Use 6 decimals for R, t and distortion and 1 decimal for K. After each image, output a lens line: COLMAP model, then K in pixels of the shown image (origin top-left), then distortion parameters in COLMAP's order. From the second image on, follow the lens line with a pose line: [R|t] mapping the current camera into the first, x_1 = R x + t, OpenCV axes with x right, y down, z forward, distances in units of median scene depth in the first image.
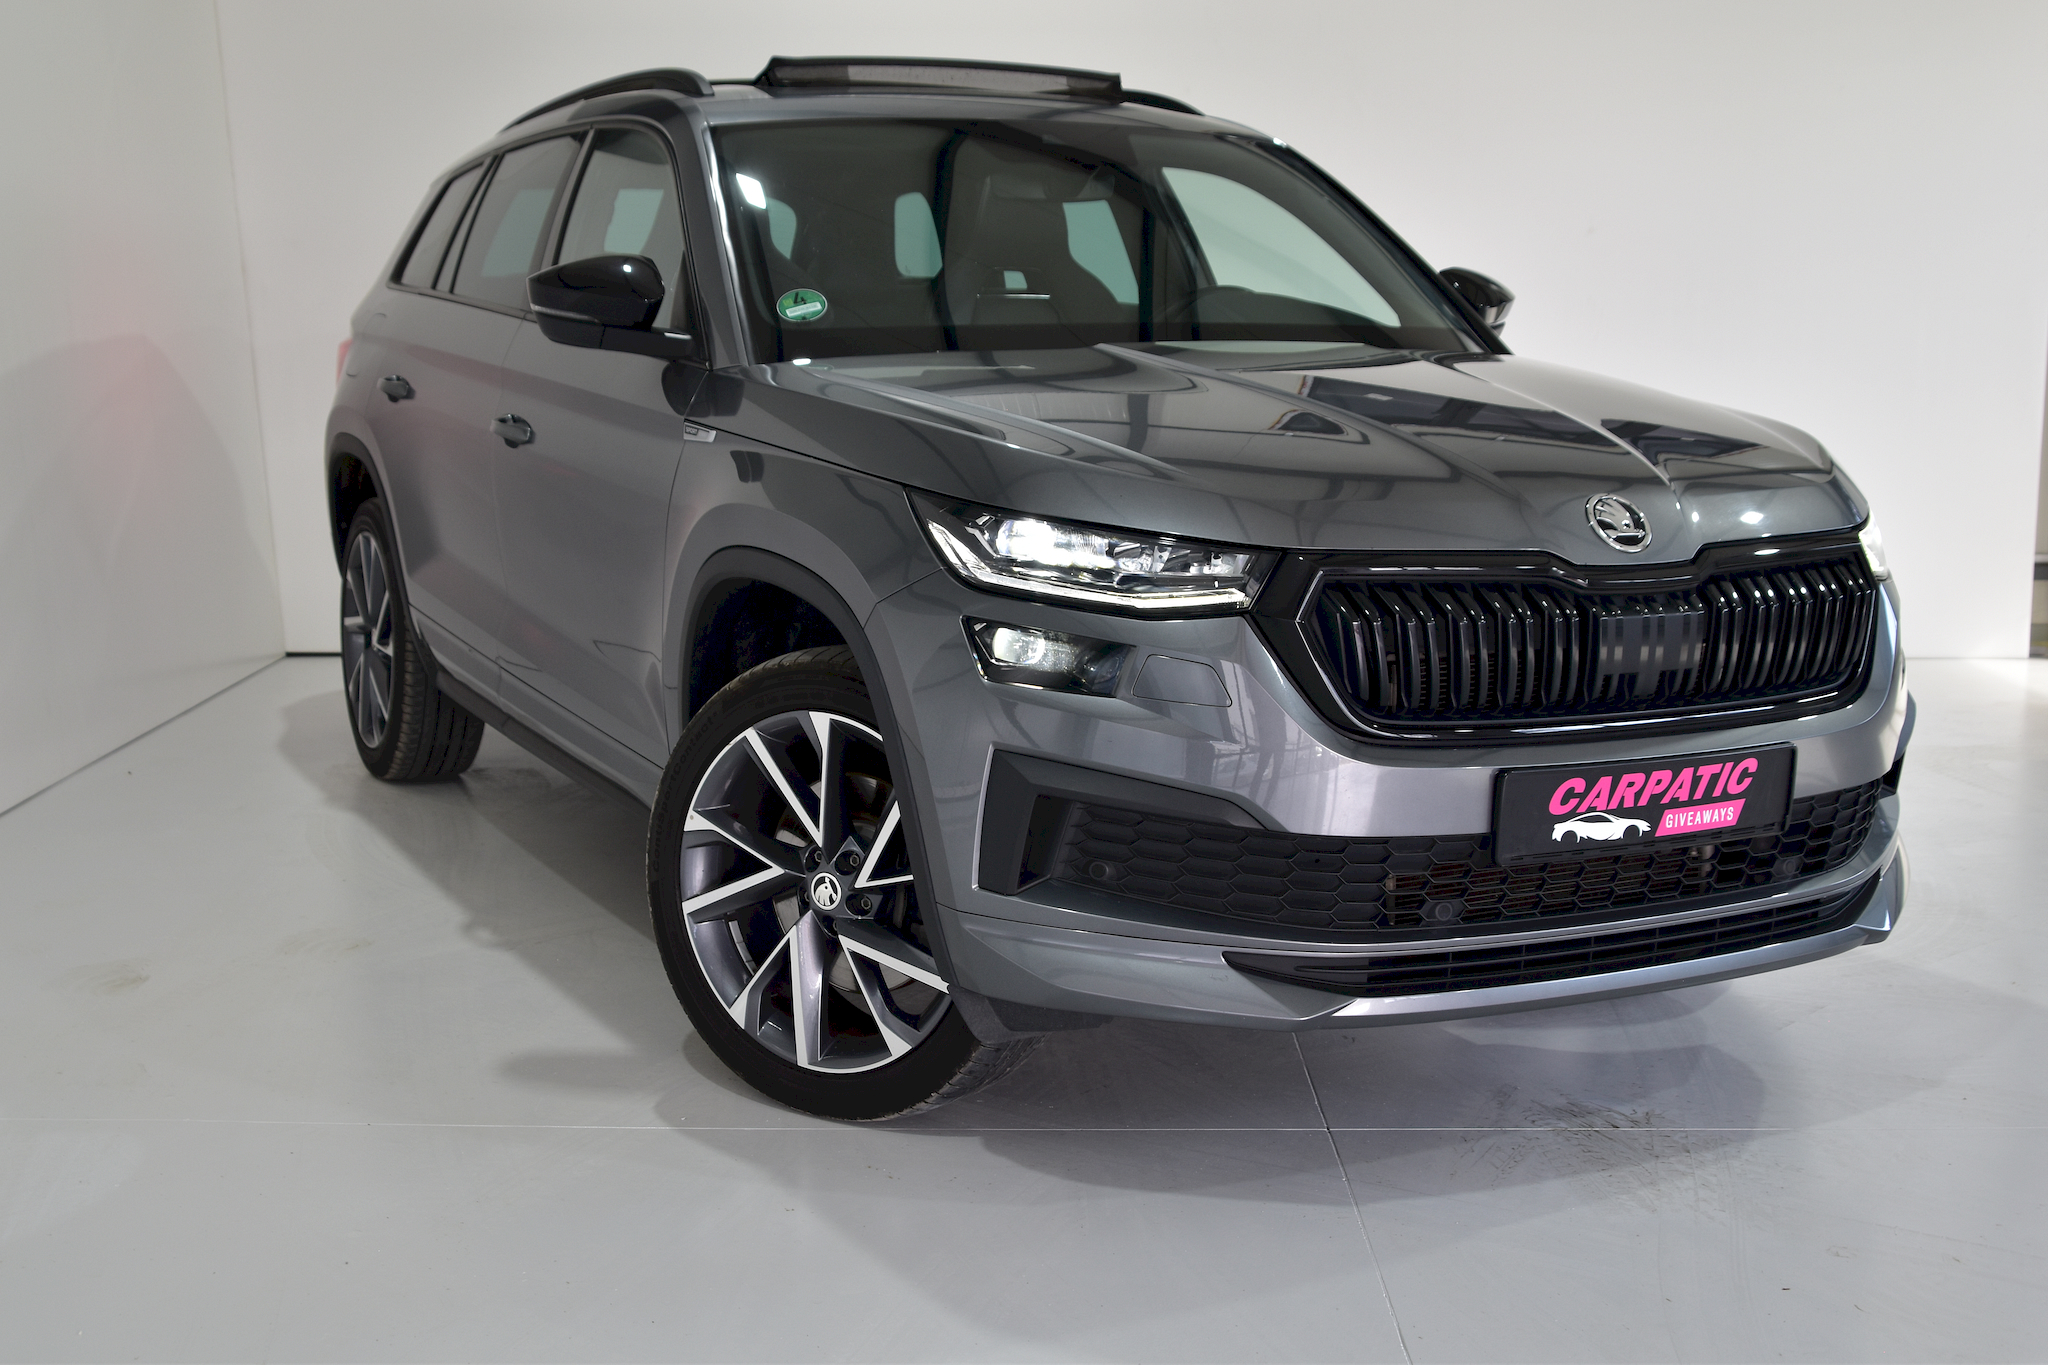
lens RADIAL K [[2588.0, 0, 1026.0], [0, 2588.0, 656.9], [0, 0, 1]] dist [-0.124086, 0.032975]
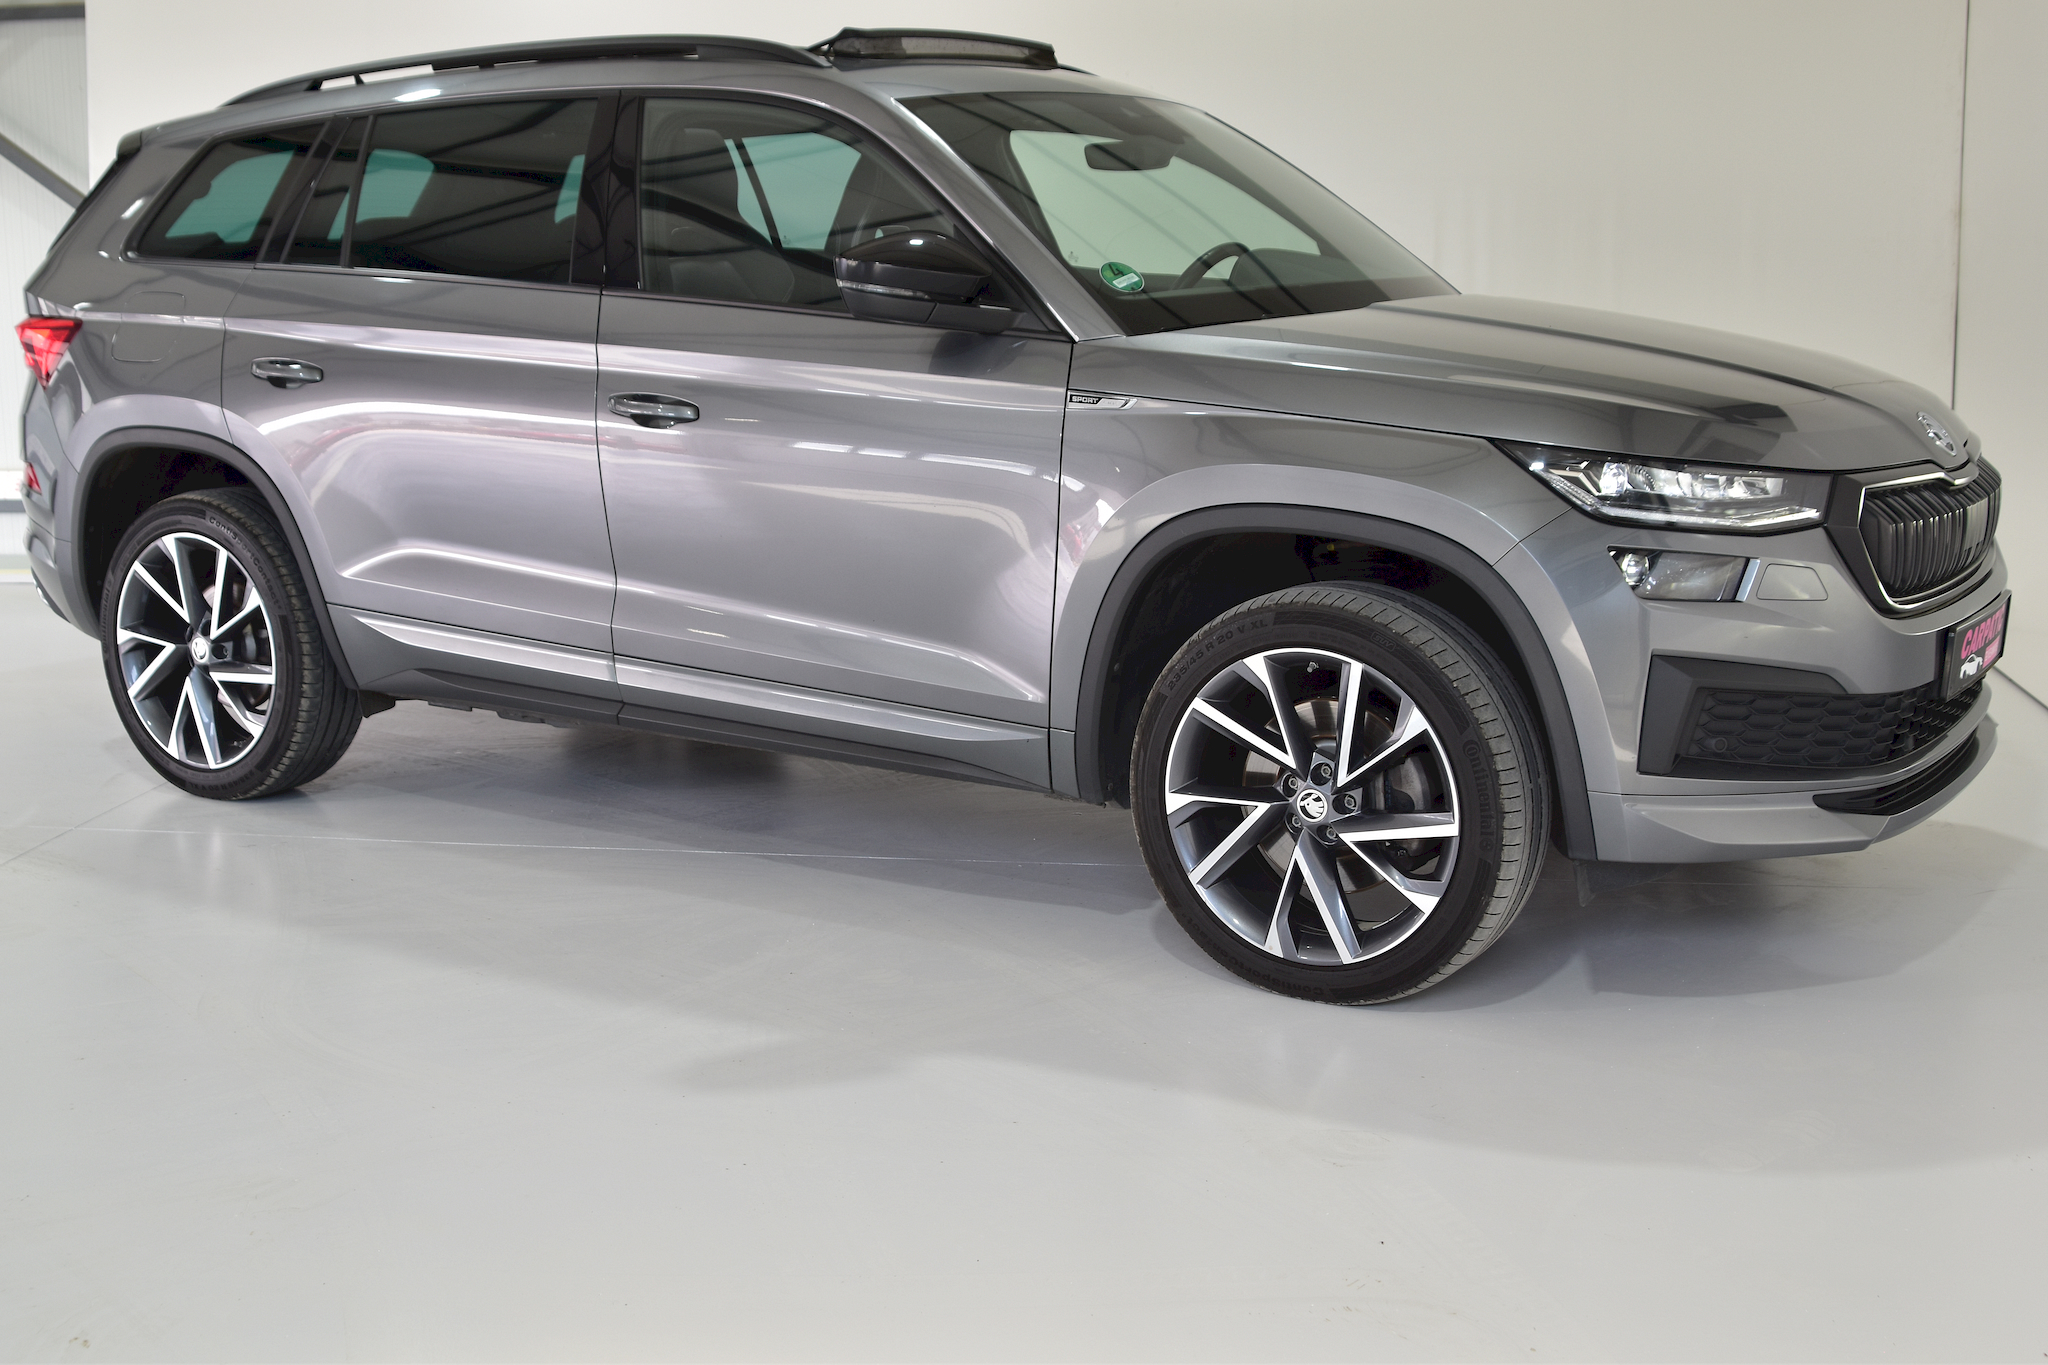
lens RADIAL K [[2588.0, 0, 1026.0], [0, 2588.0, 656.9], [0, 0, 1]] dist [-0.124086, 0.032975]
pose [[0.859754, -0.108853, 0.498973, -0.778824], [0.087984, 0.993983, 0.065240, -0.060928], [-0.503073, -0.012189, 0.864158, 0.104784]]
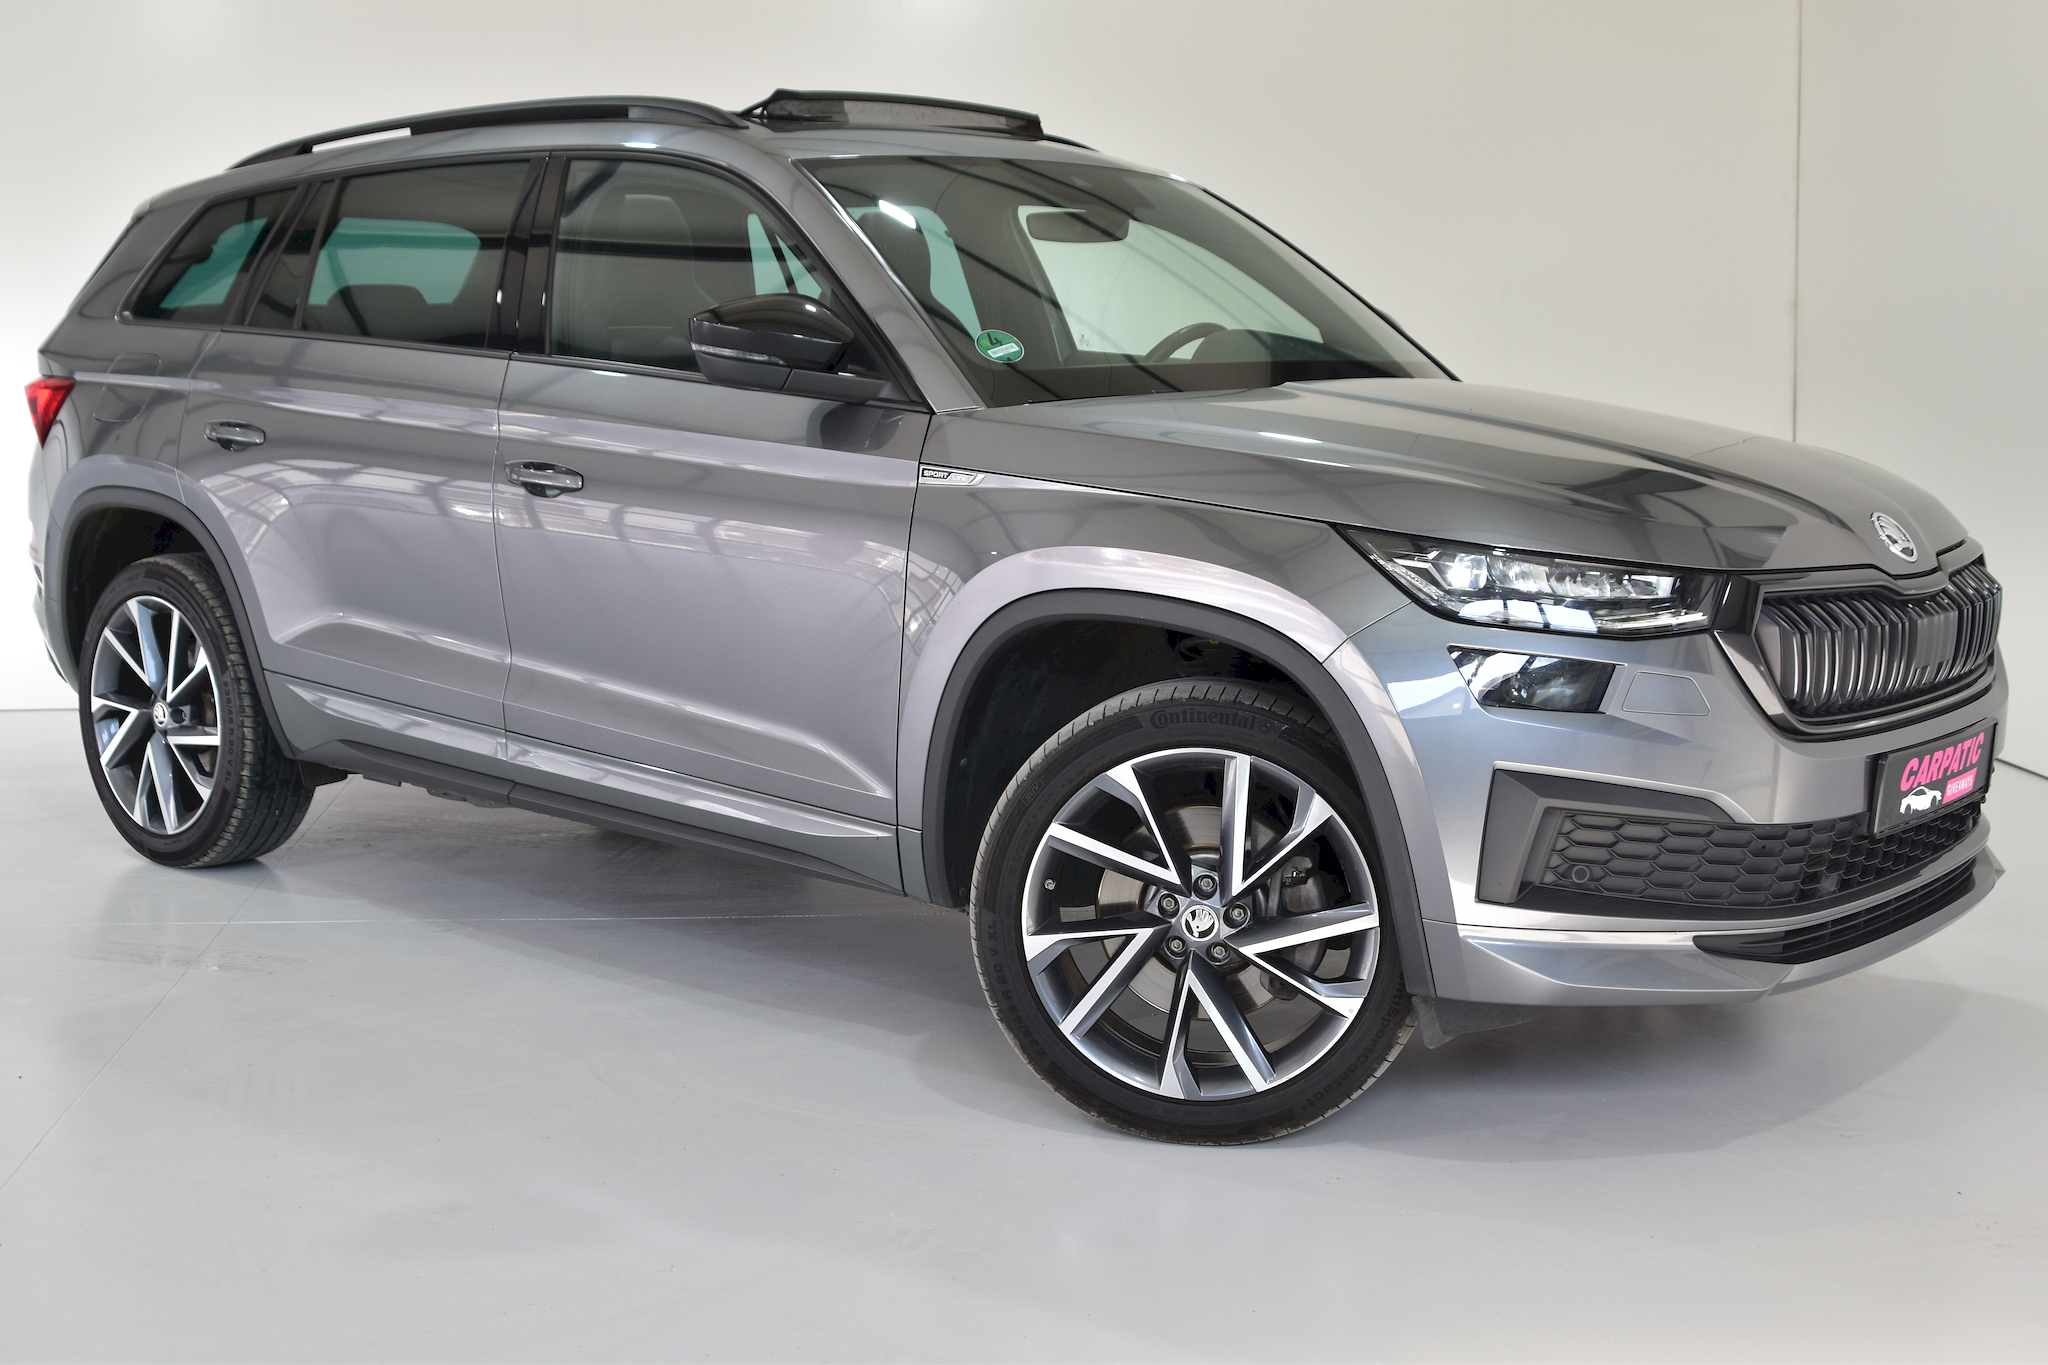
lens RADIAL K [[2588.0, 0, 1026.0], [0, 2588.0, 656.9], [0, 0, 1]] dist [-0.124086, 0.032975]
pose [[0.921882, -0.053880, 0.383707, -0.541998], [0.054556, 0.998469, 0.009131, -0.028256], [-0.383612, 0.012515, 0.923410, 0.082048]]
